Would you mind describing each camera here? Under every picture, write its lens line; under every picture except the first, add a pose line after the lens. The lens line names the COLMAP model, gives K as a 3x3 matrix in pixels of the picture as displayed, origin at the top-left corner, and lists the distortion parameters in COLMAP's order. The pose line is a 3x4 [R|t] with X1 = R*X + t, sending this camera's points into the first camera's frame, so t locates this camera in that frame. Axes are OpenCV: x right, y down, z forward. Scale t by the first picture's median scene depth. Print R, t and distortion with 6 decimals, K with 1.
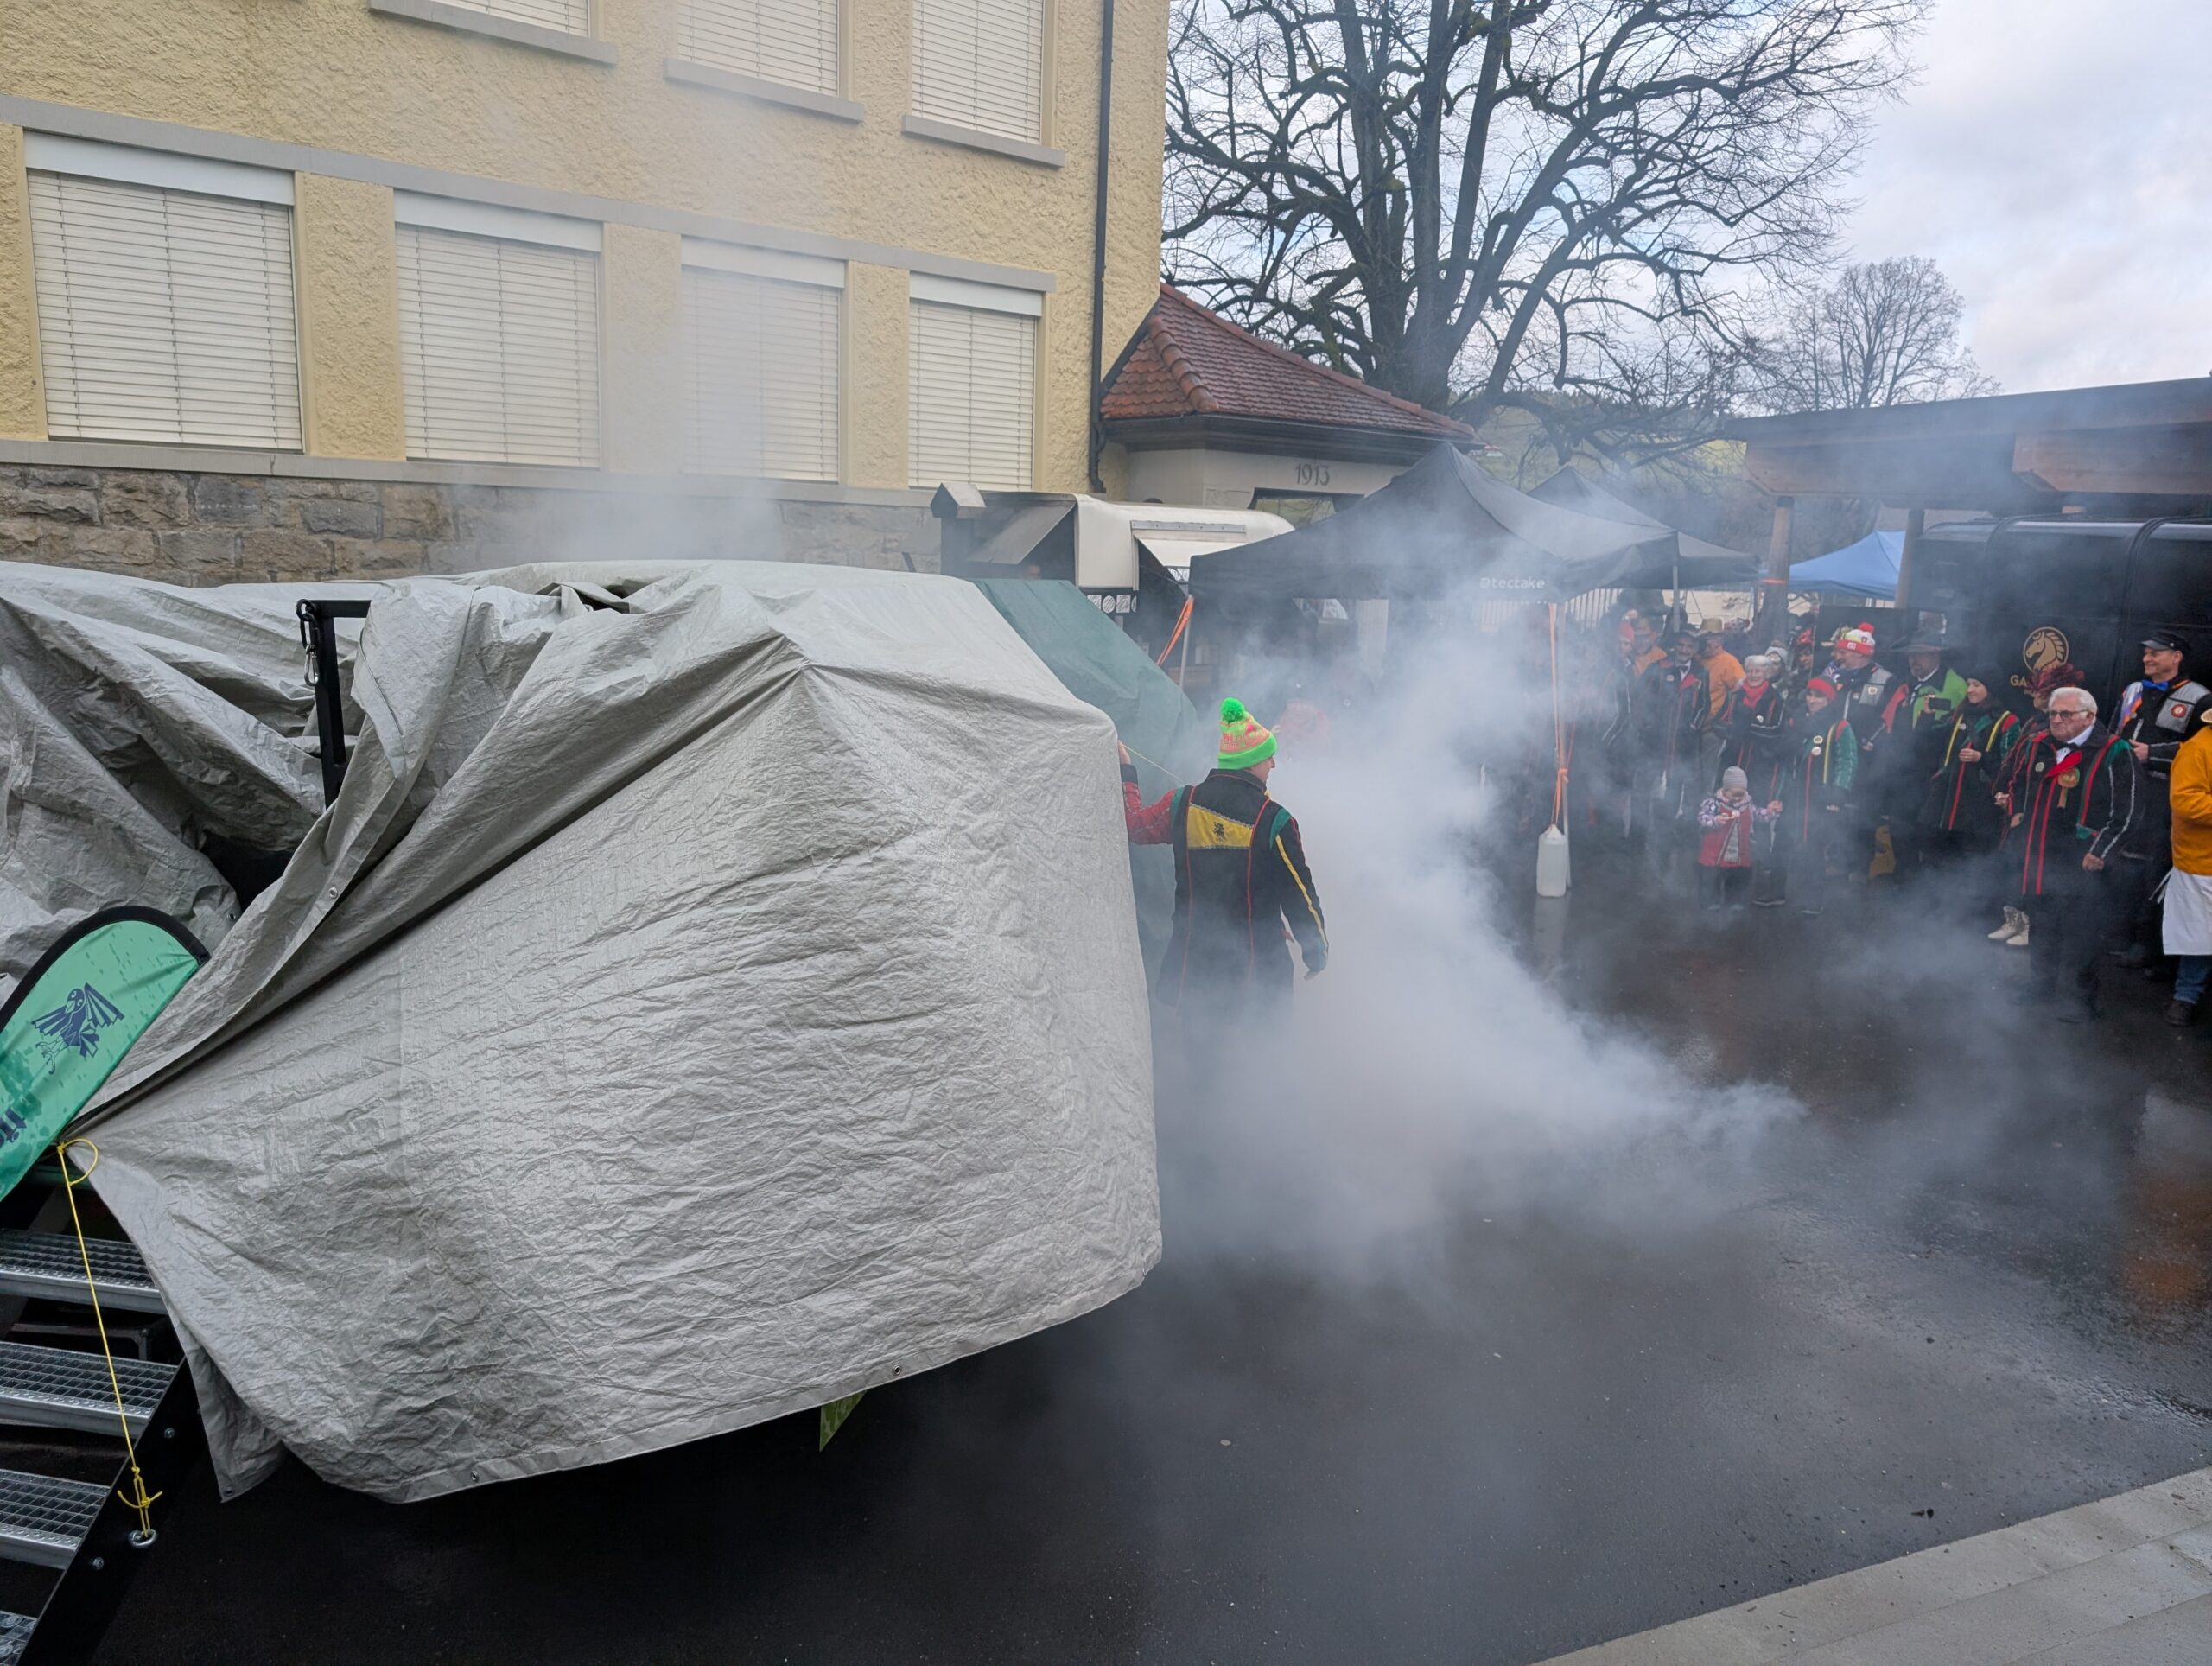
lens RADIAL K [[1567.4, 0, 1115.2], [0, 1567.4, 823.2], [0, 0, 1]] dist [0.011395, -0.004555]
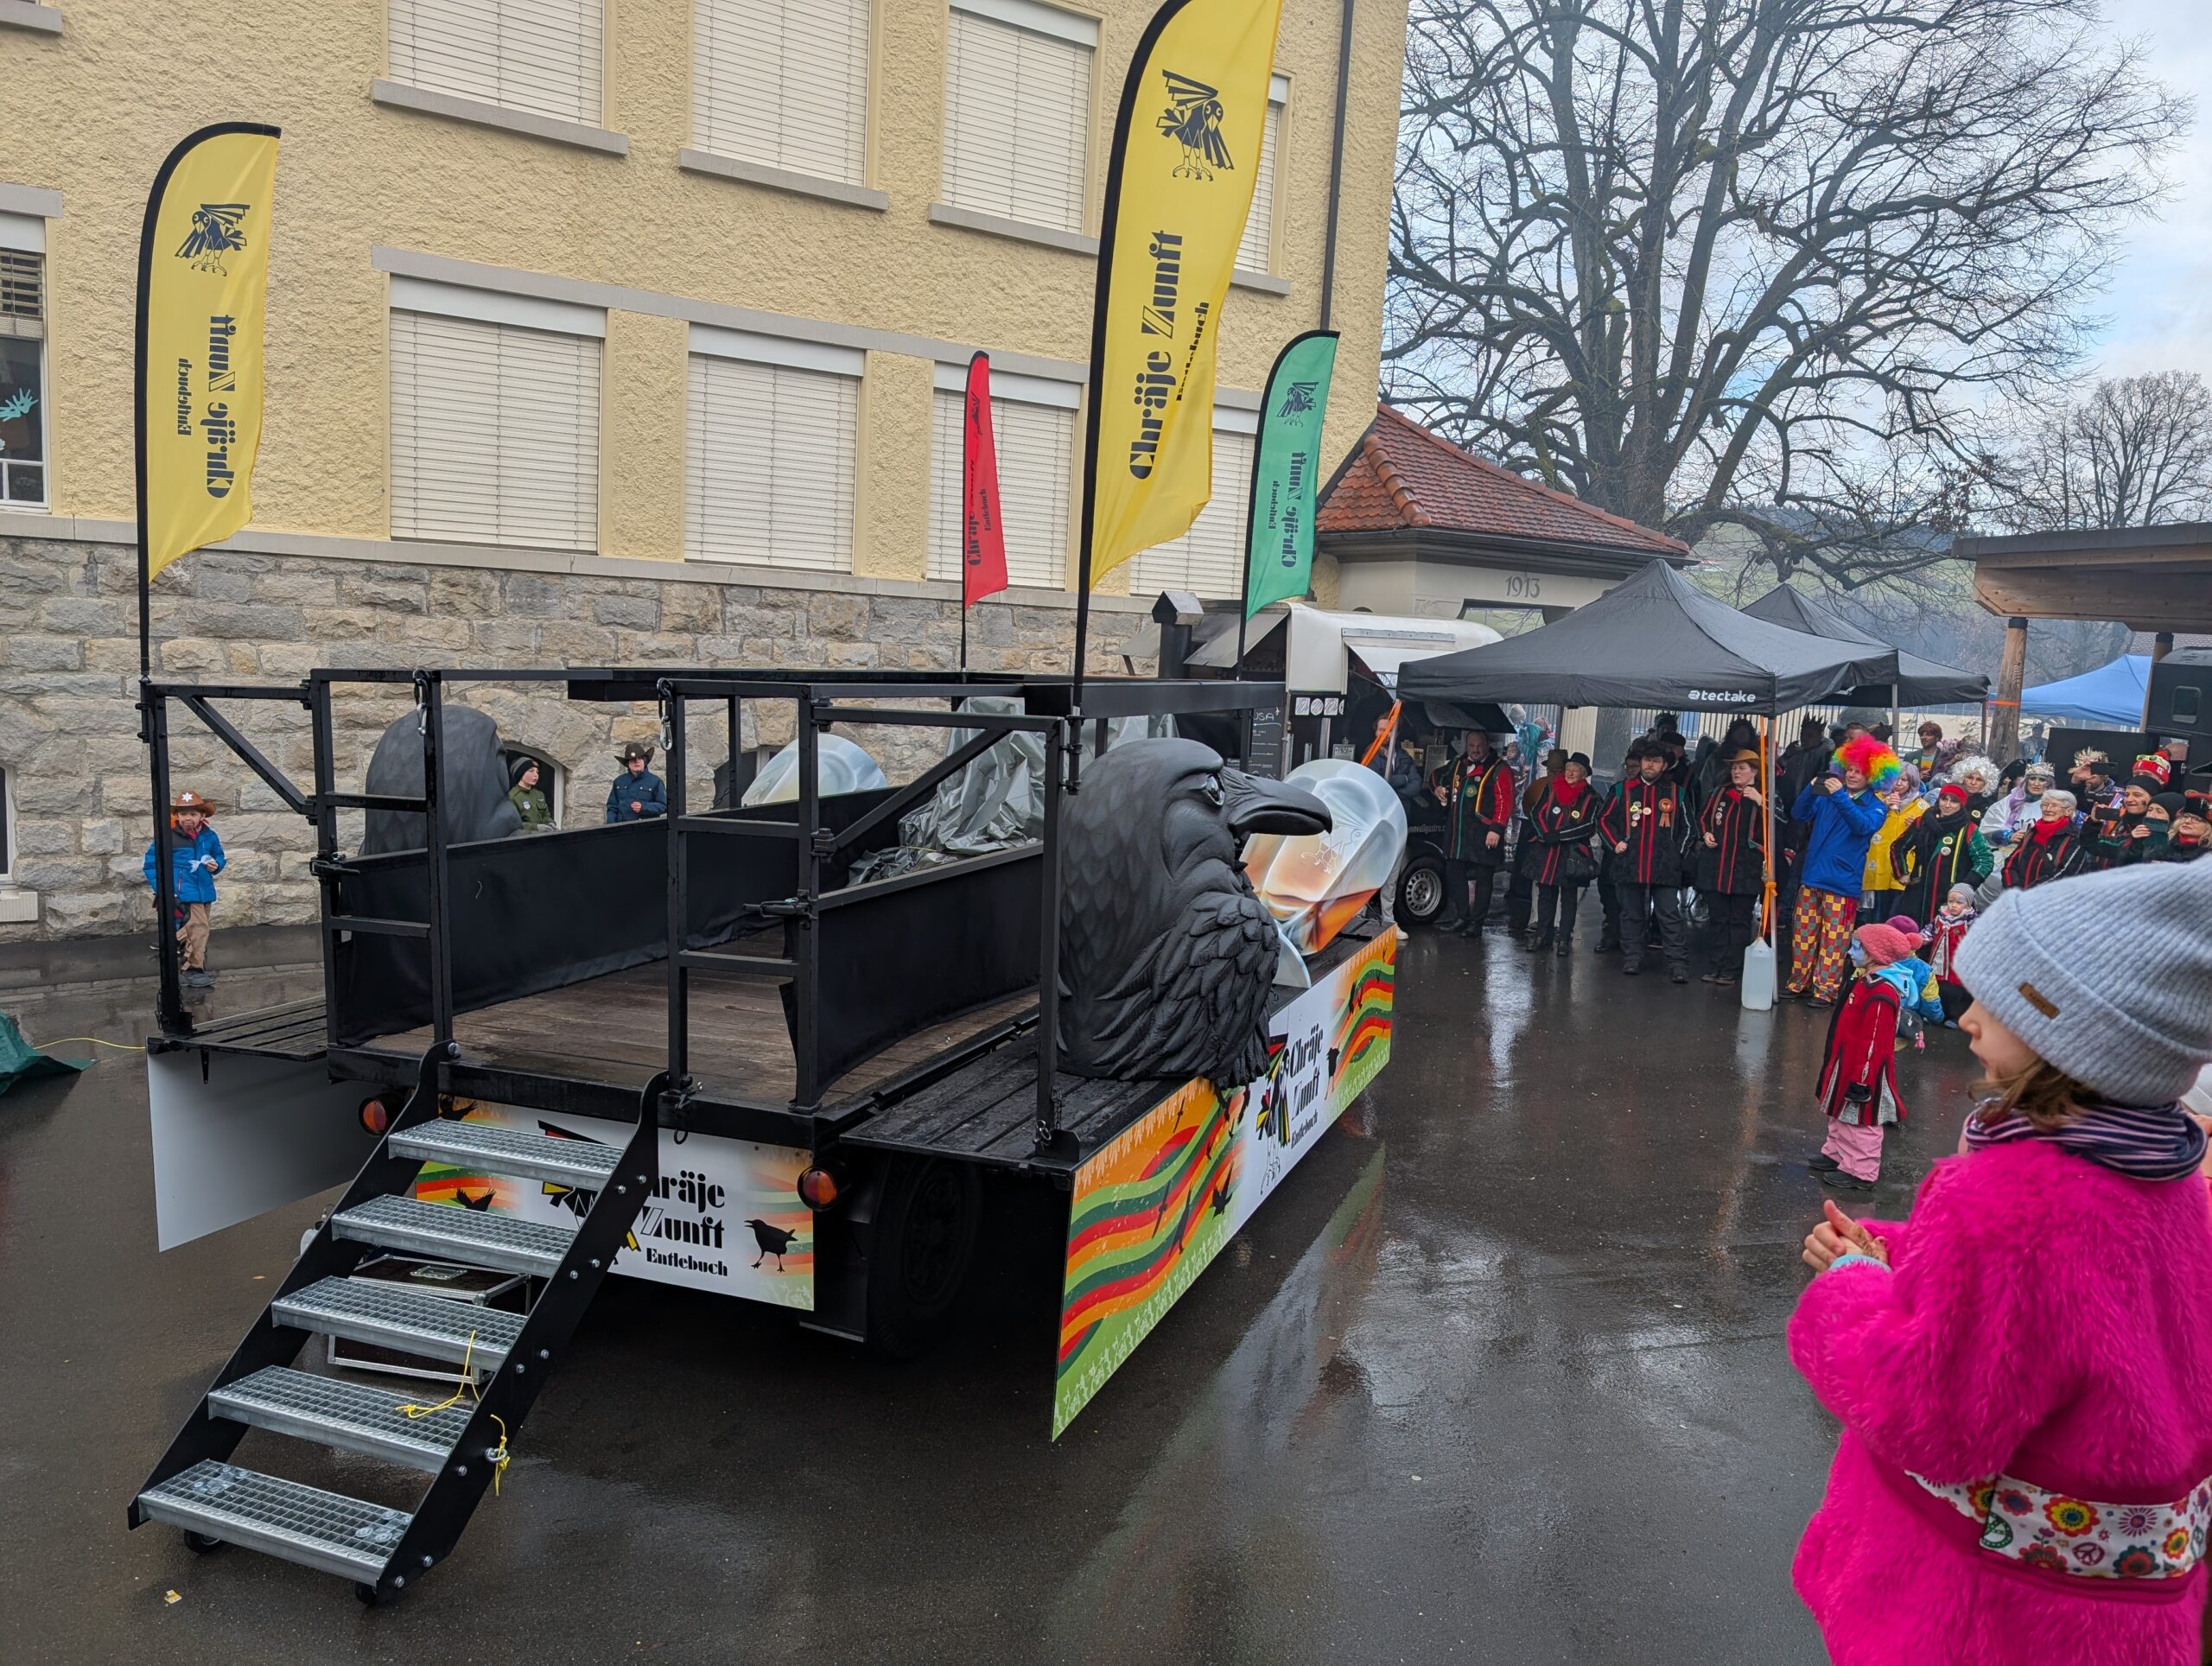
lens RADIAL K [[1546.2, 0, 1106.0], [0, 1546.2, 833.0], [0, 0, 1]] dist [0.023973, -0.019395]
pose [[0.990578, 0.037598, -0.131685, -0.002357], [-0.045166, 0.997467, -0.054956, 0.002988], [0.129285, 0.060386, 0.989767, -0.014695]]
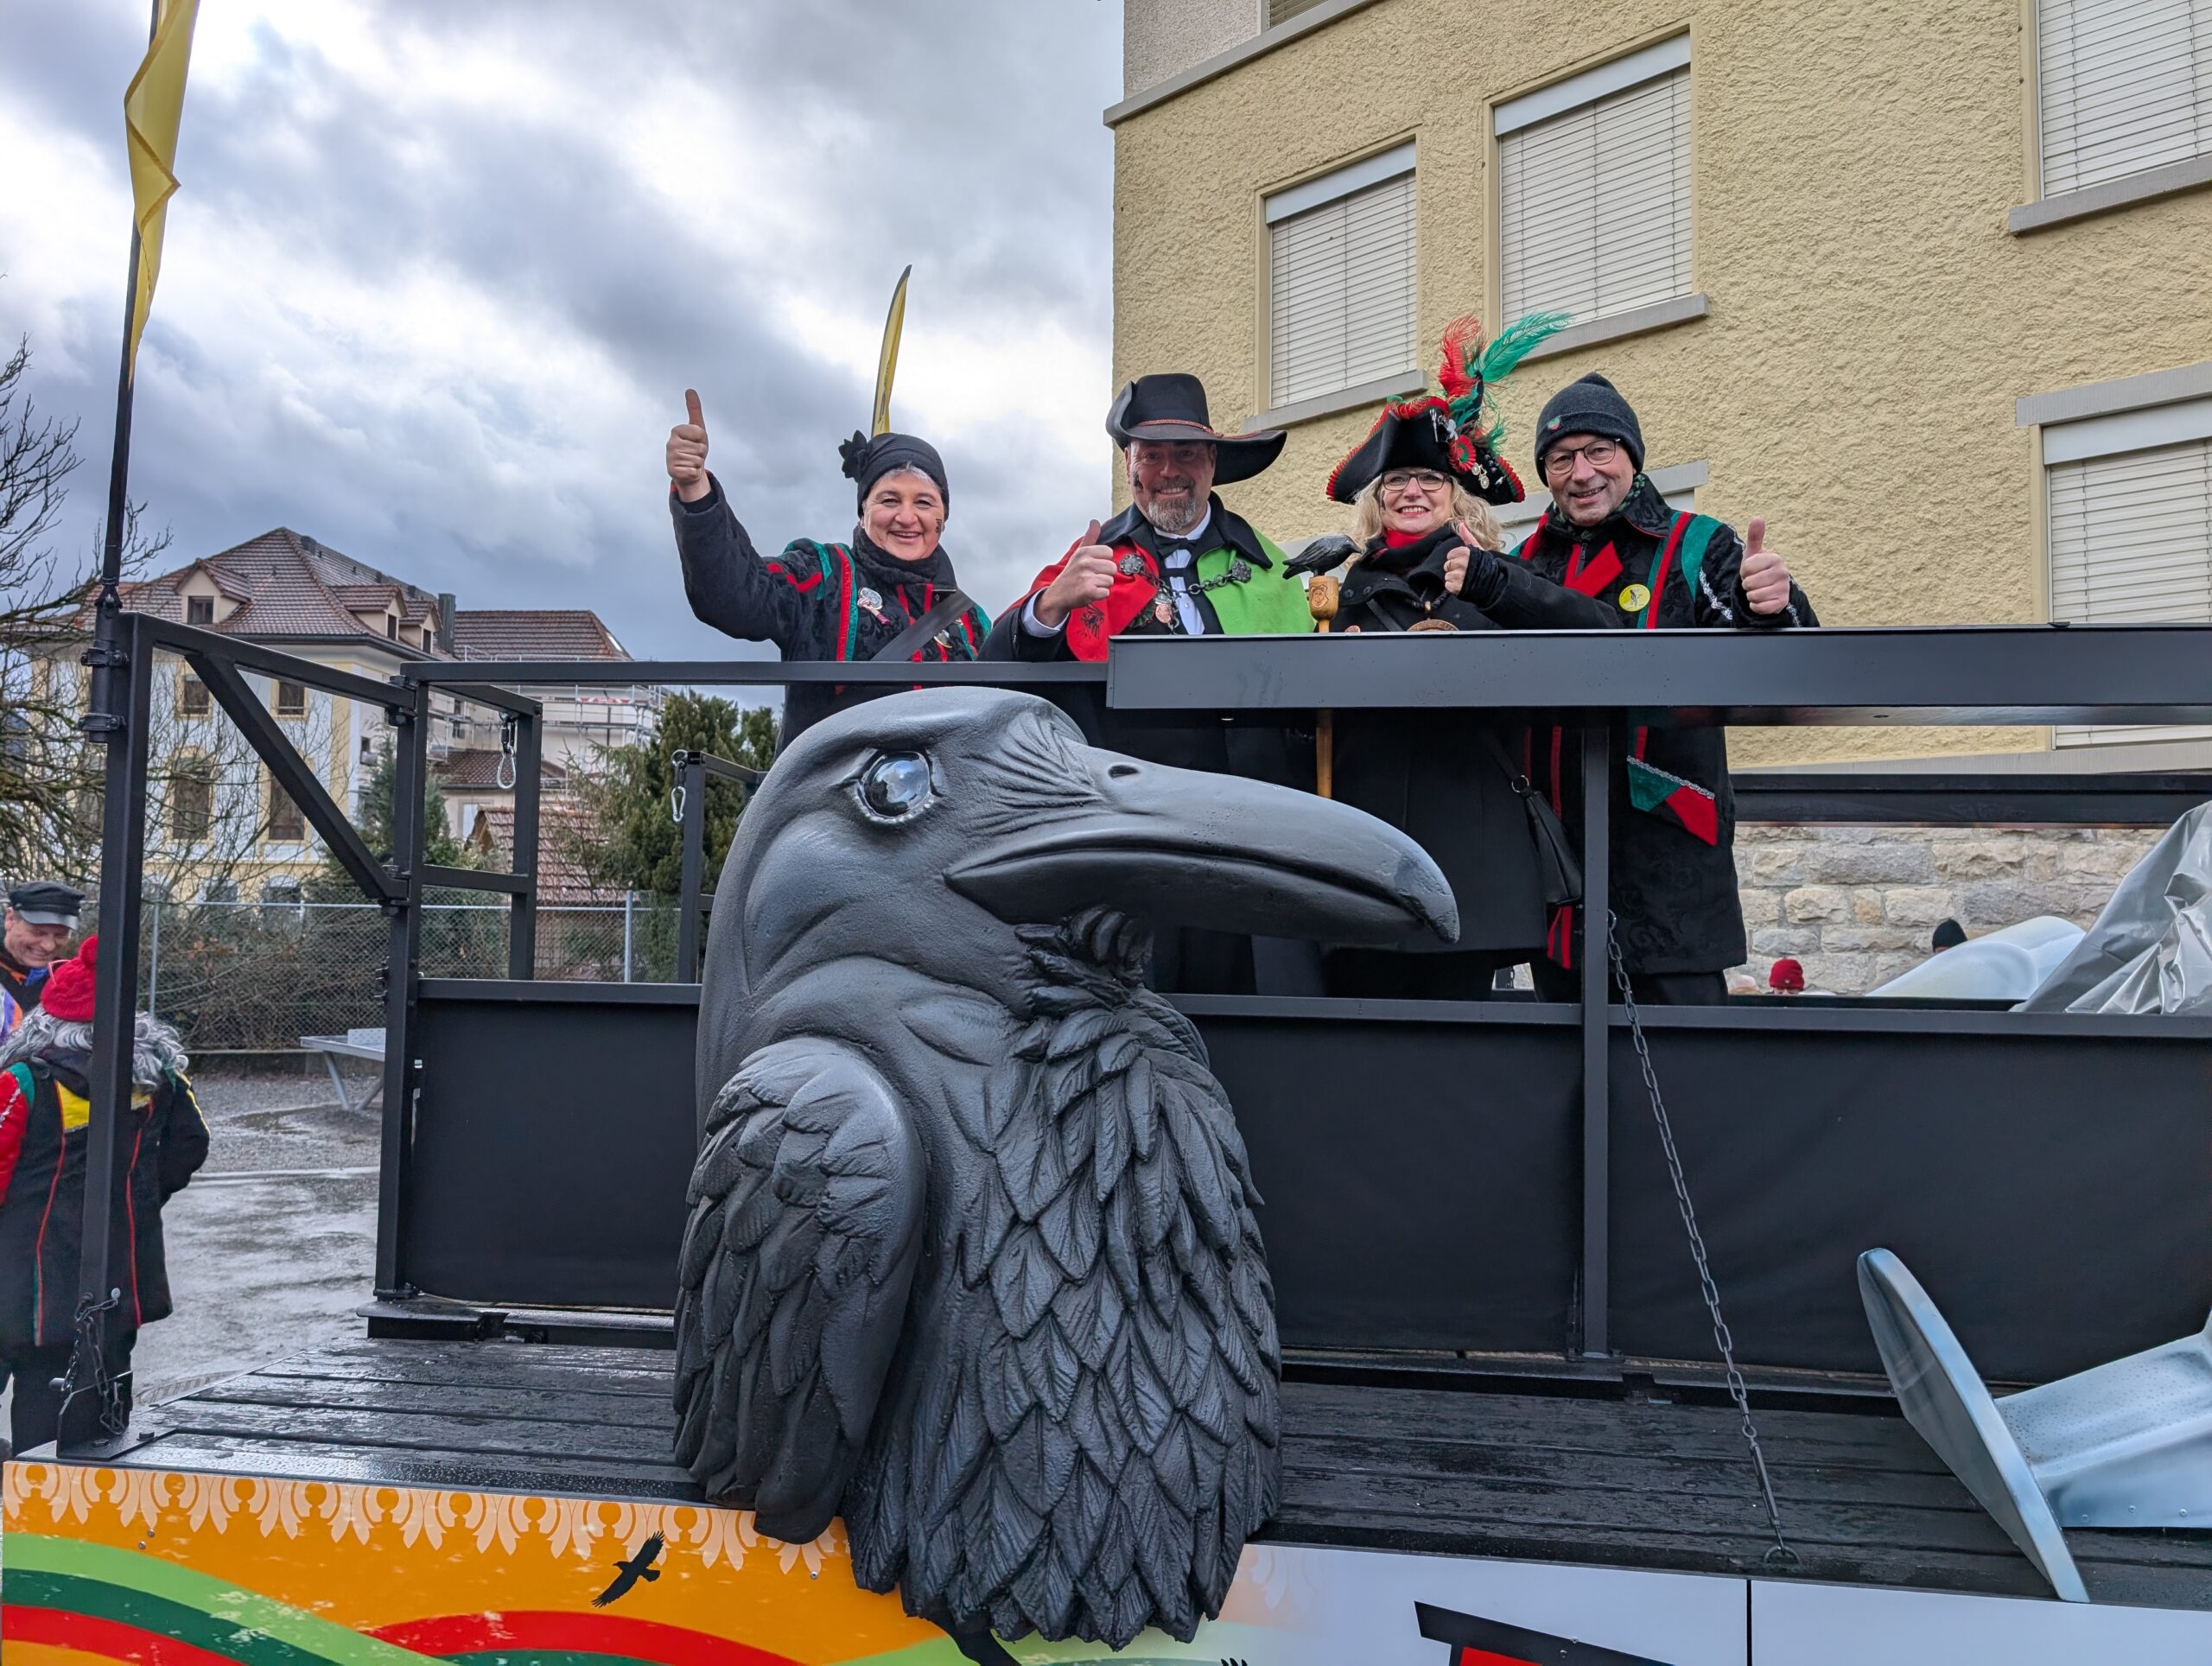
lens RADIAL K [[1567.4, 0, 1115.2], [0, 1567.4, 823.2], [0, 0, 1]] dist [0.011395, -0.004555]
pose [[0.093004, -0.088397, -0.991734, 0.060807], [-0.184124, 0.977345, -0.104381, -0.005210], [0.978493, 0.192310, 0.074621, 0.169974]]
